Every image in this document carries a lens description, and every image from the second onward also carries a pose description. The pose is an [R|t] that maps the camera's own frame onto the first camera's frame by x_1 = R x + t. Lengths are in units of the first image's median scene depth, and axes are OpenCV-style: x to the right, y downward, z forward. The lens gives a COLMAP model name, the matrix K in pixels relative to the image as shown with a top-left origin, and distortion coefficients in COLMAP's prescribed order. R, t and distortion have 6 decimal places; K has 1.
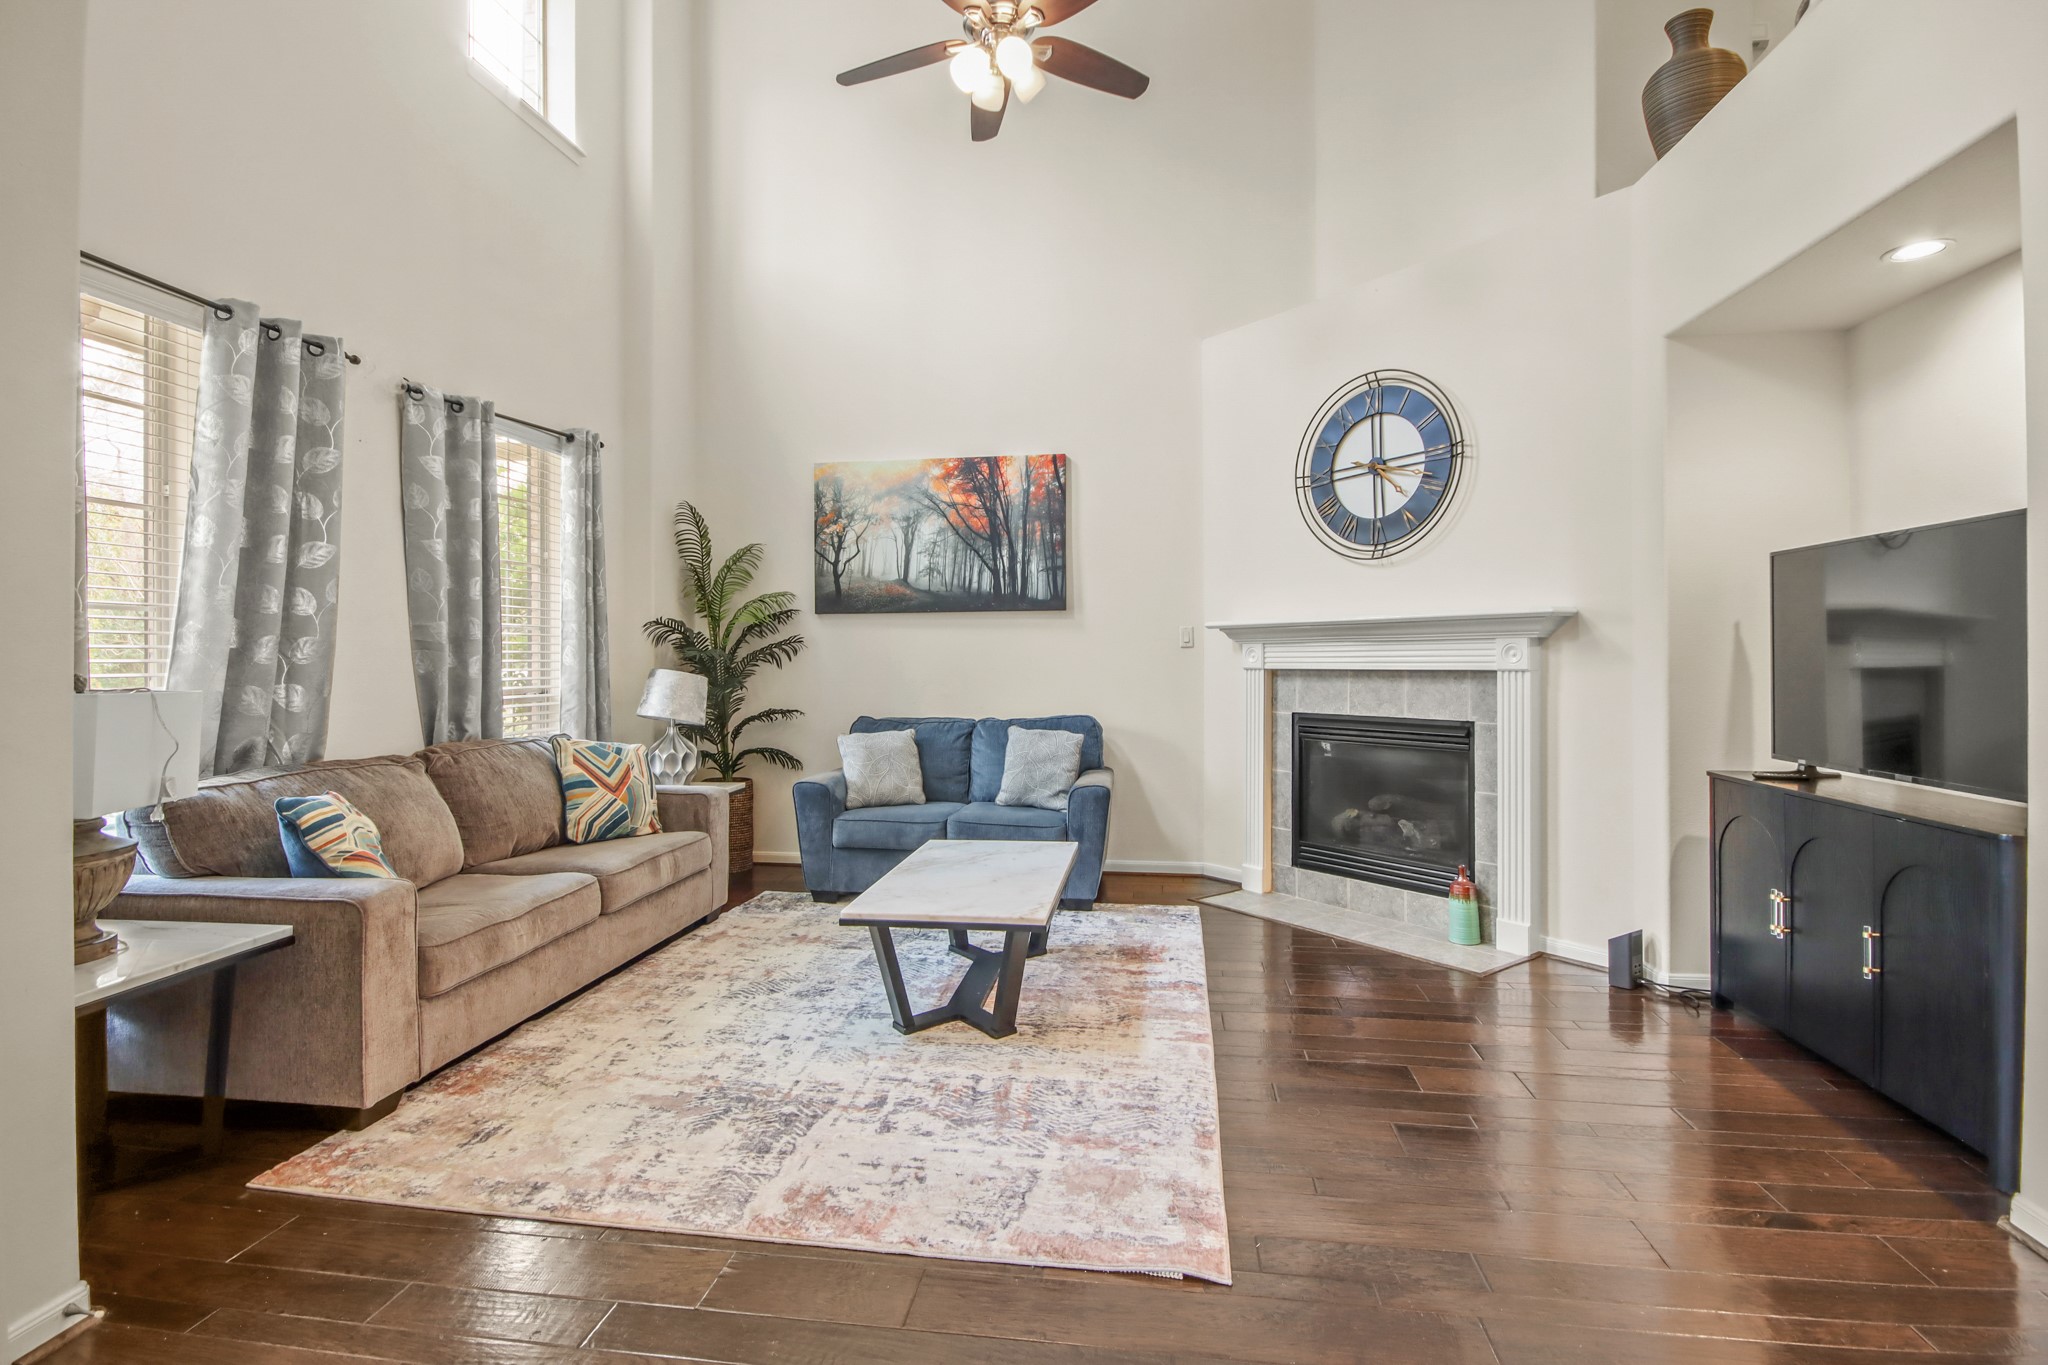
lens RADIAL K [[967.2, 0, 1026.6], [0, 967.2, 644.0], [0, 0, 1]] dist [0.000732, -0.002115]
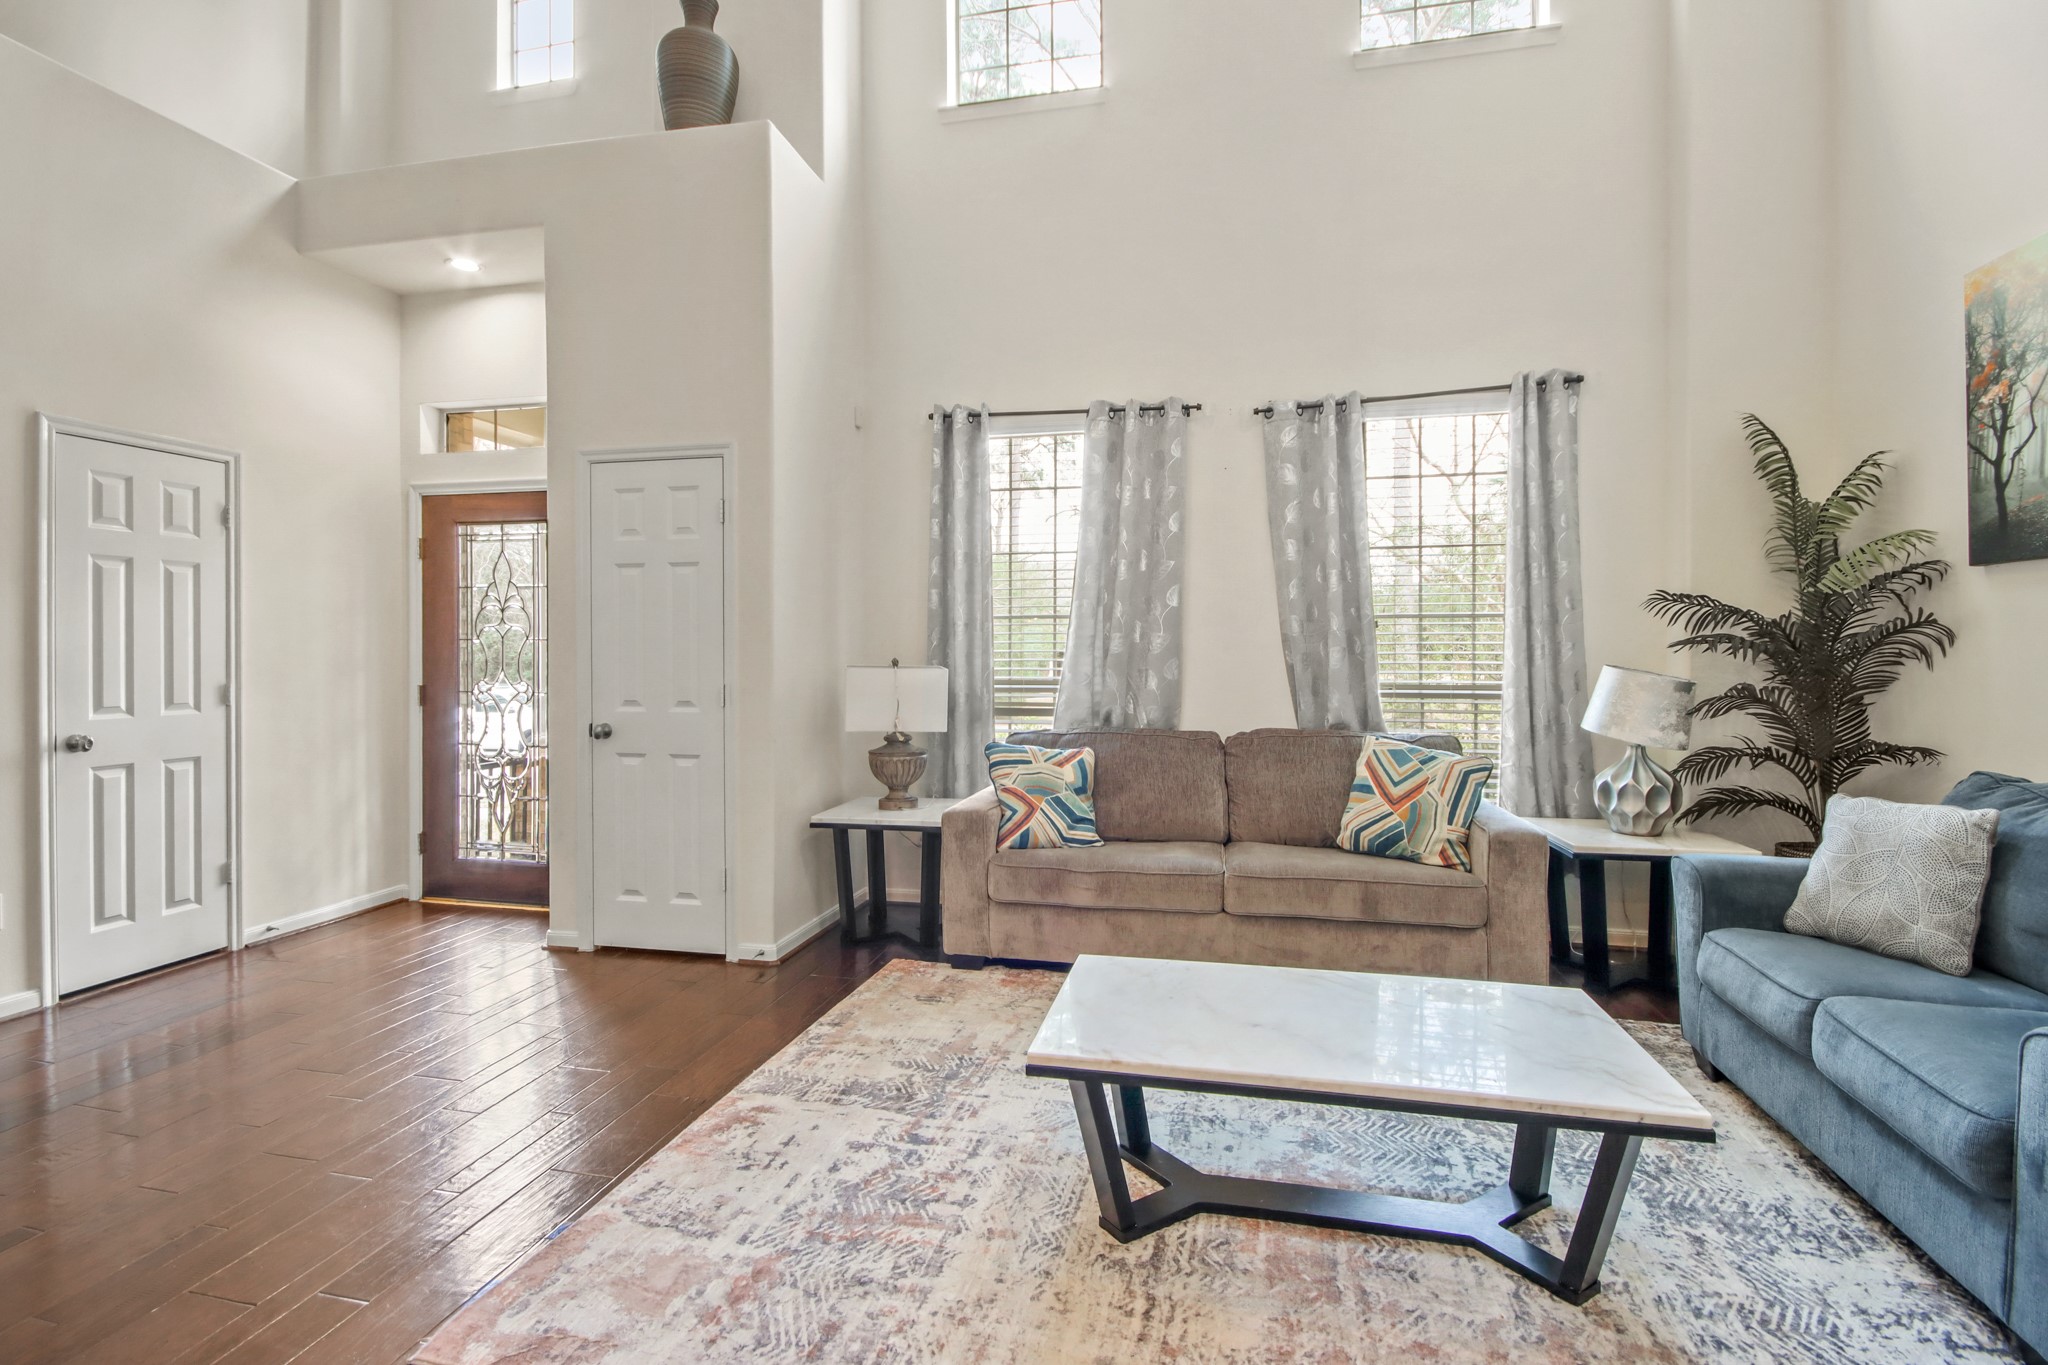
lens RADIAL K [[967.2, 0, 1012.9], [0, 967.2, 652.4], [0, 0, 1]] dist [0.000732, -0.002115]
pose [[-0.086411, 0.010451, -0.996205, 0.352986], [0.015496, 0.999838, 0.009144, 0.002384], [0.996139, -0.014647, -0.086559, 0.555033]]
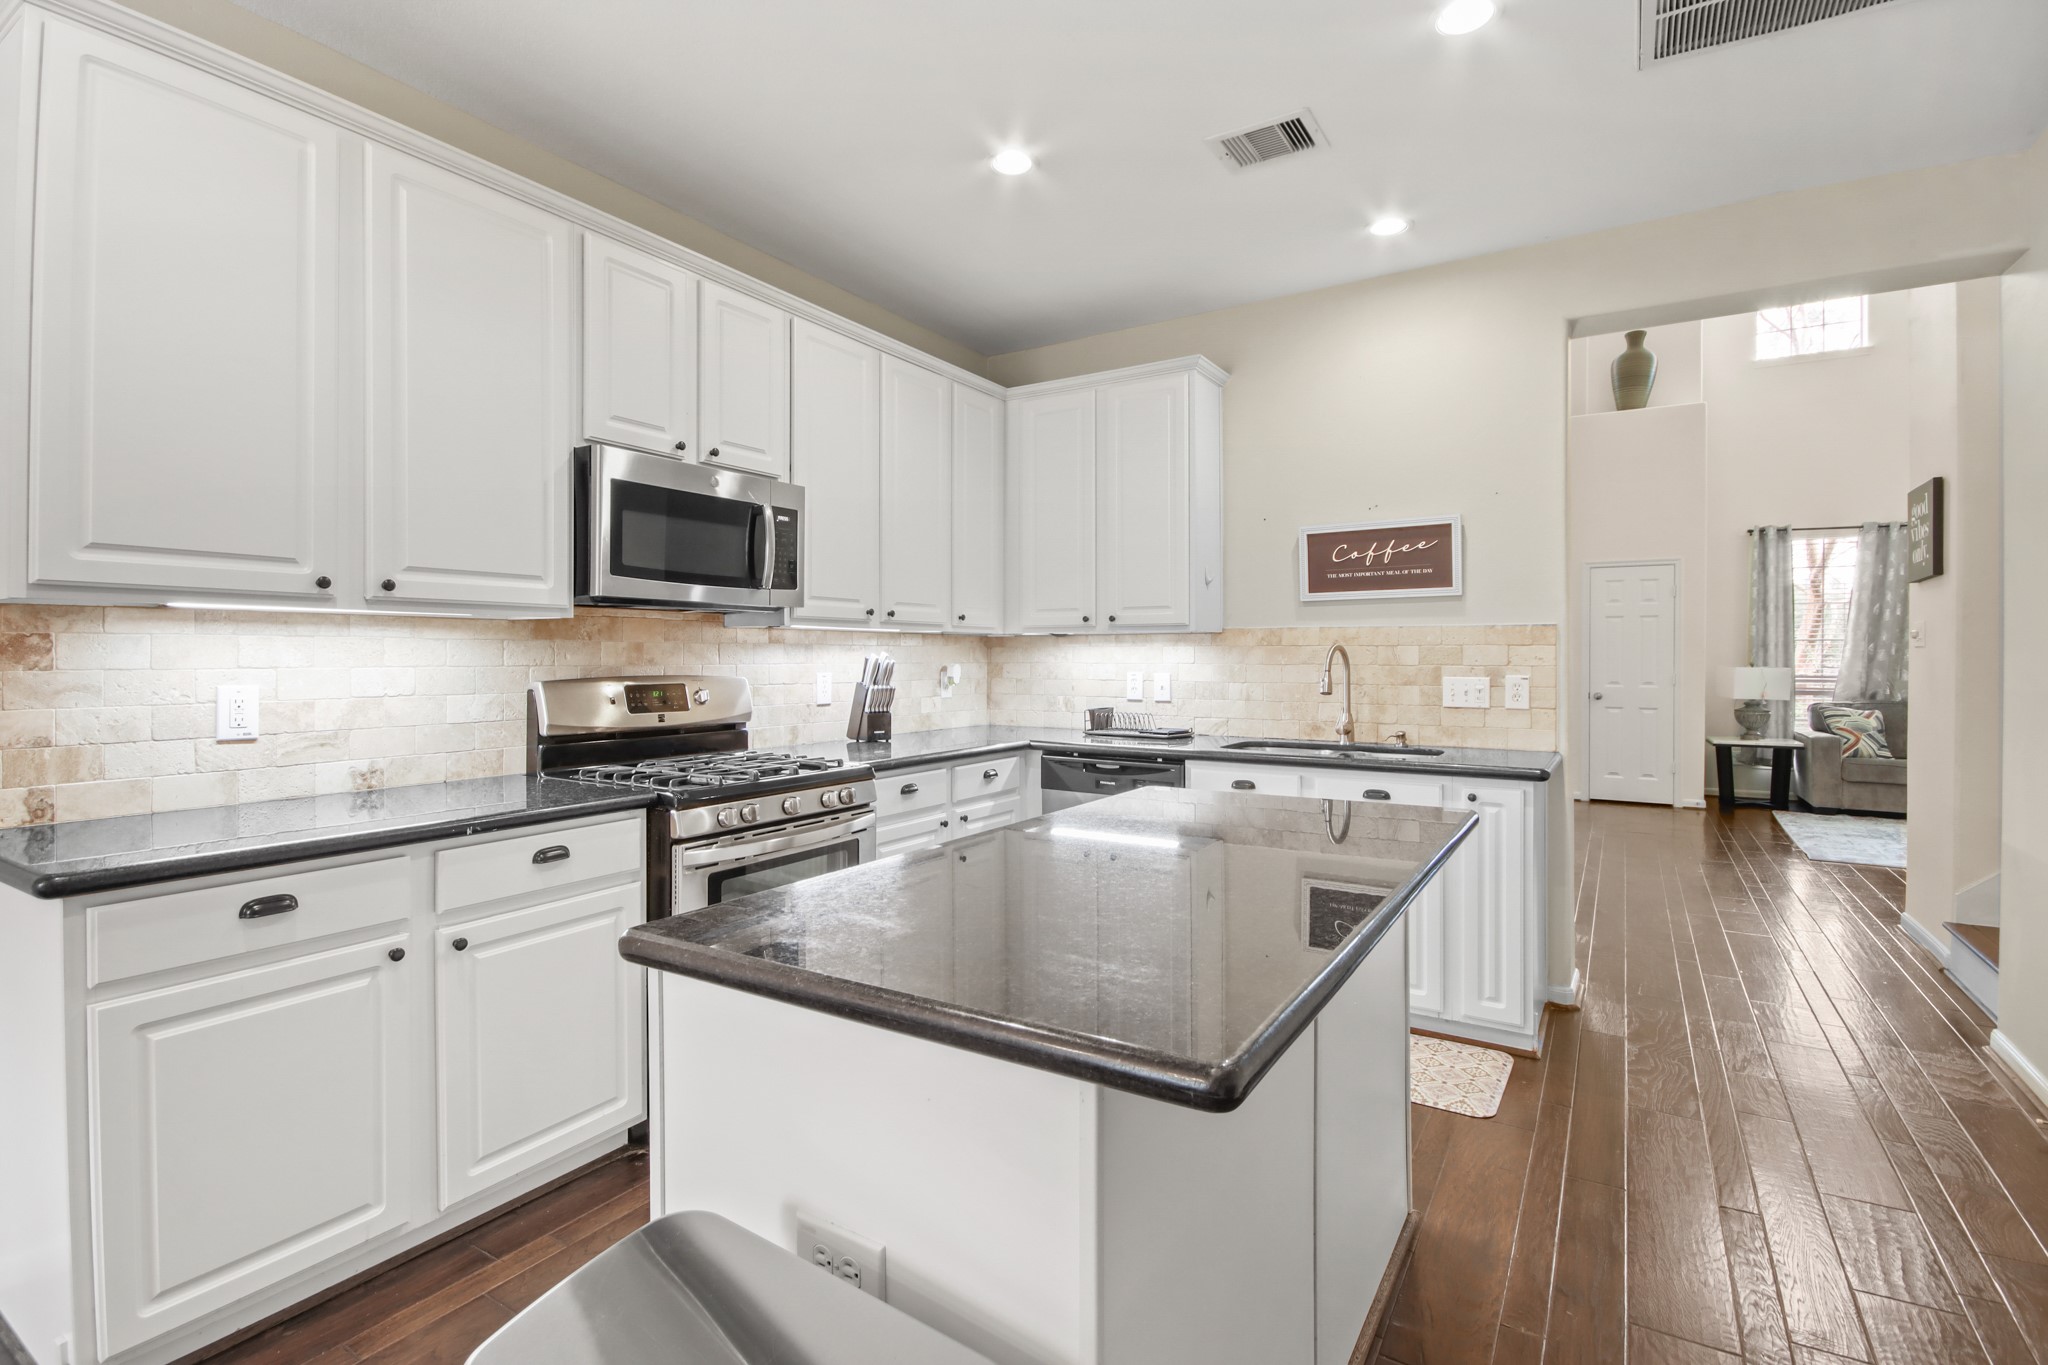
lens RADIAL K [[967.2, 0, 1011.6], [0, 967.2, 664.0], [0, 0, 1]] dist [0.000732, -0.002115]
pose [[-0.395090, 0.014201, -0.918533, 1.388276], [0.007130, 0.999898, 0.012392, -0.010225], [0.918615, -0.001654, -0.395151, -0.049625]]
